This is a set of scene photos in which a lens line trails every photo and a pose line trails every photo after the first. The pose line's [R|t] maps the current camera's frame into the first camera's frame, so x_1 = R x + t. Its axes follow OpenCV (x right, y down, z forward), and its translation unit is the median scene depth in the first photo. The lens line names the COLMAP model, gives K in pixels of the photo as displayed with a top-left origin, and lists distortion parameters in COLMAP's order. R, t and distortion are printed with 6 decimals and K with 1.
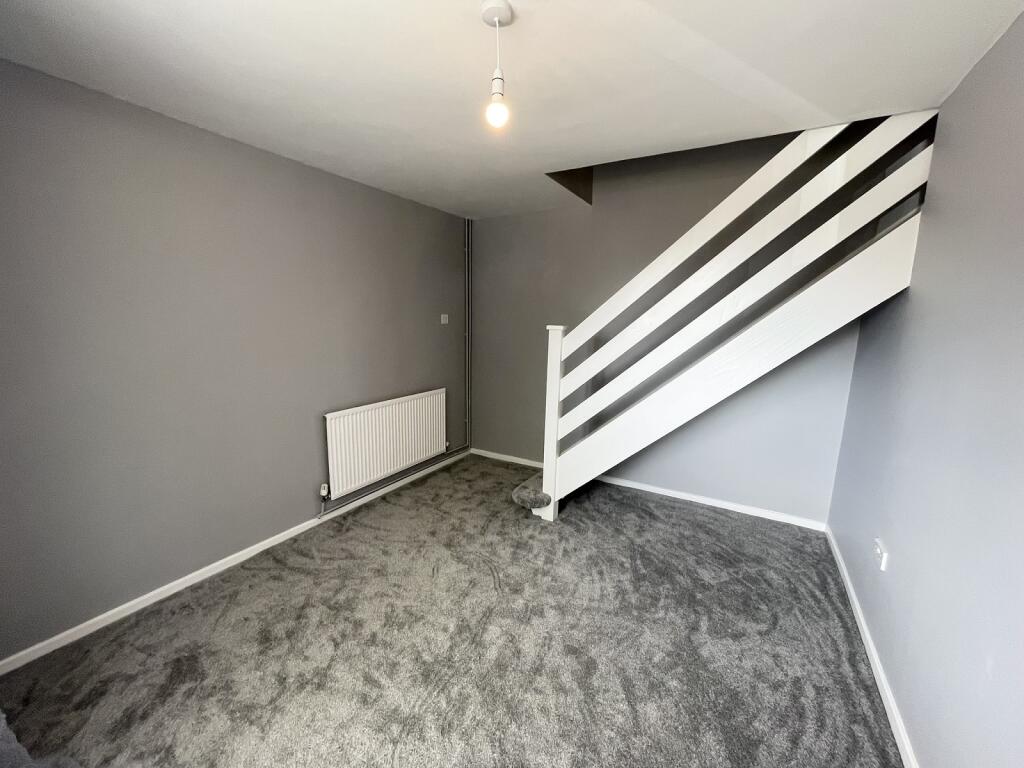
lens RADIAL K [[412.8, 0, 512.0], [0, 412.8, 384.0], [0, 0, 1]] dist [-0.000740, 0.001132]
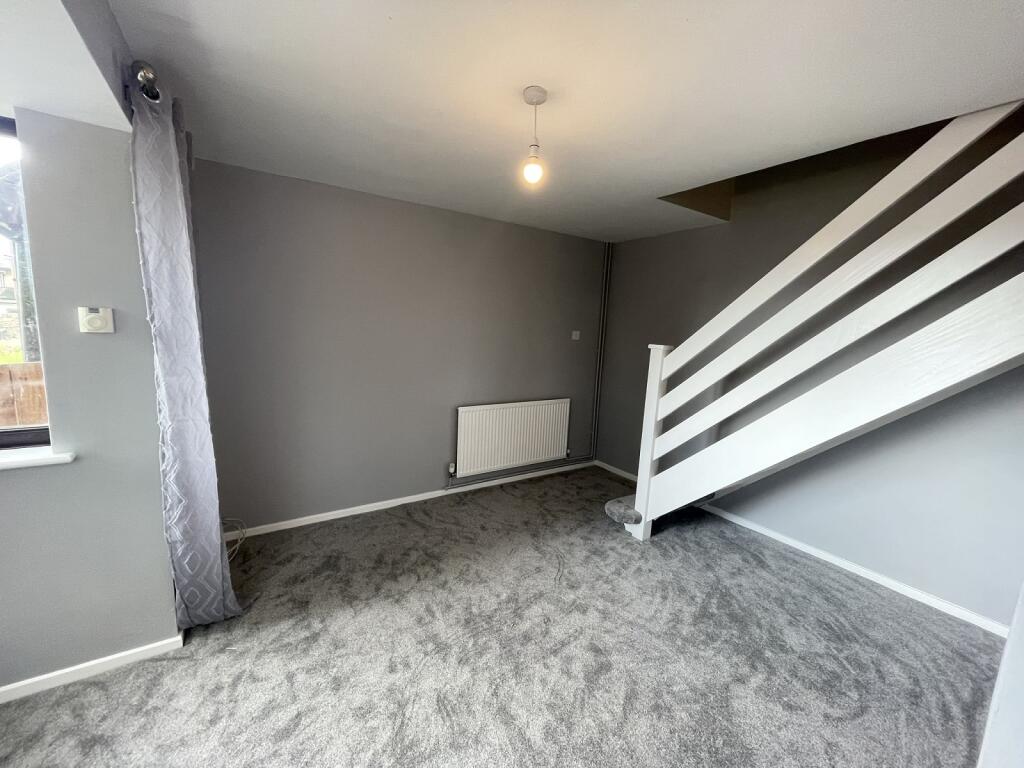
lens RADIAL K [[412.8, 0, 512.0], [0, 412.8, 384.0], [0, 0, 1]] dist [-0.000740, 0.001132]
pose [[0.894209, 0.083282, -0.439834, 0.265105], [-0.100697, 0.994783, -0.016363, 0.006713], [0.436177, 0.058922, 0.897930, -0.059354]]
